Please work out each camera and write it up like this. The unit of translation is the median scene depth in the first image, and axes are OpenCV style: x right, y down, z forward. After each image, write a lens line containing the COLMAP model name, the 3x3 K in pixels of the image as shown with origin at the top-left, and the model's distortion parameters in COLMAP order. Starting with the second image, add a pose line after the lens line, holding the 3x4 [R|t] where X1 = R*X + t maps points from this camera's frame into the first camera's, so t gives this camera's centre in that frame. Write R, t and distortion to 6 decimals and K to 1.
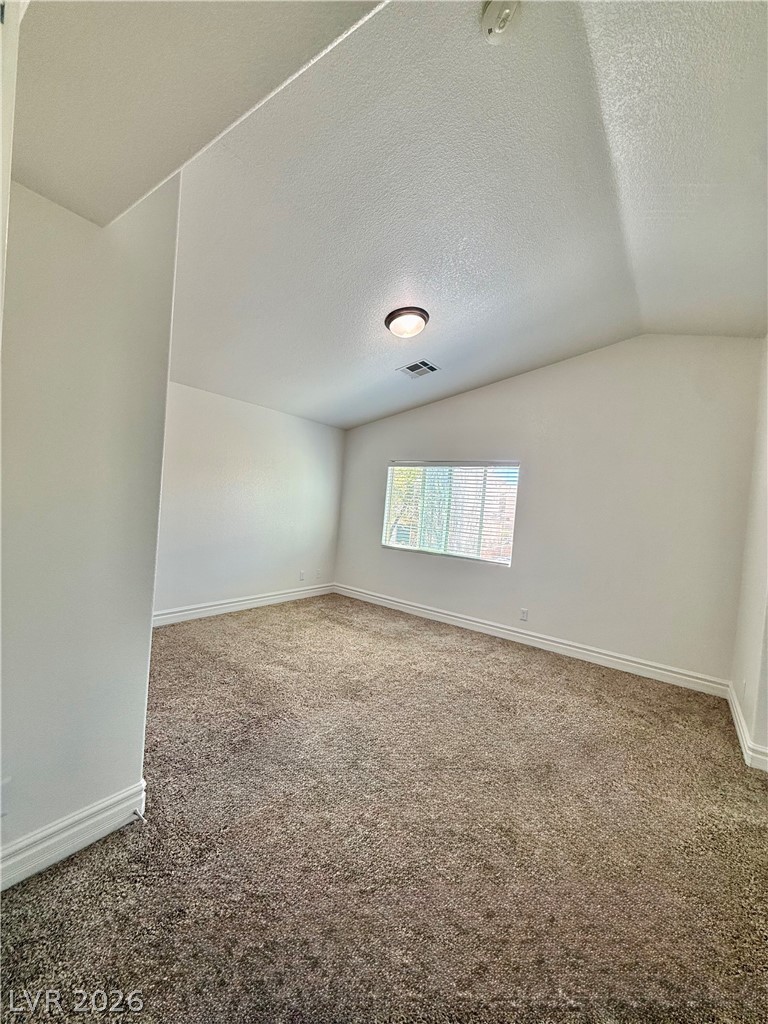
lens RADIAL K [[407.0, 0, 384.0], [0, 407.0, 512.0], [0, 0, 1]] dist [0.000424, 0.000527]
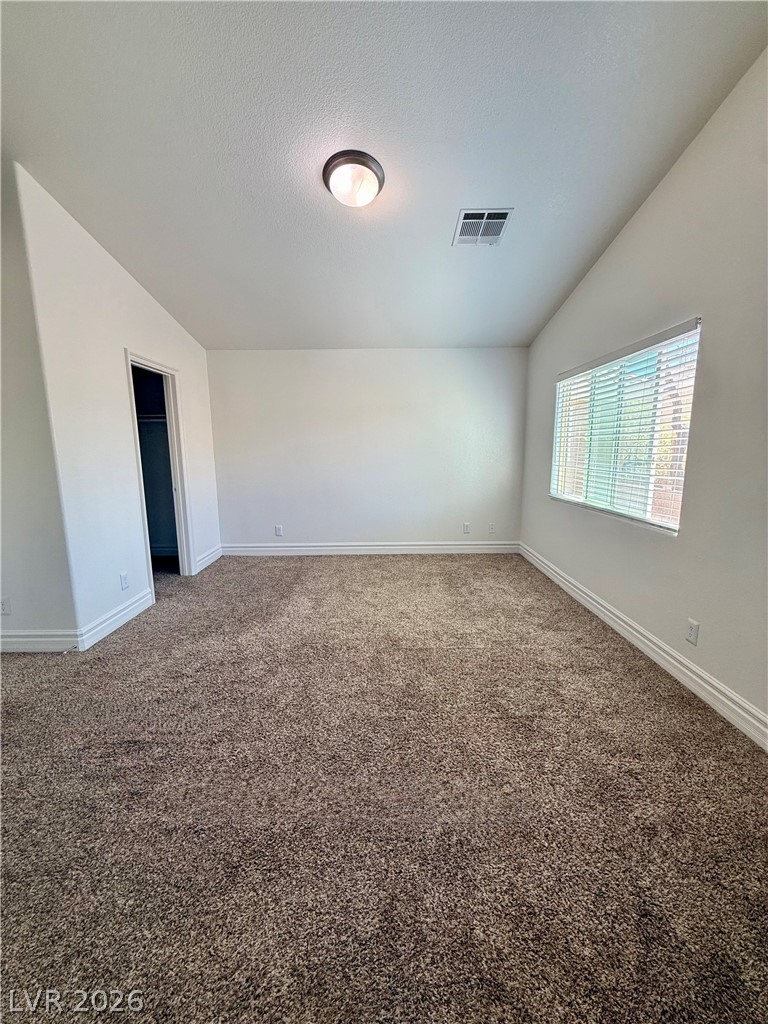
lens RADIAL K [[407.0, 0, 384.0], [0, 407.0, 512.0], [0, 0, 1]] dist [0.000424, 0.000527]
pose [[0.589817, 0.043801, -0.806348, 0.538335], [0.037648, 0.995951, 0.081638, 0.052850], [0.806659, -0.078508, 0.585780, 0.431854]]
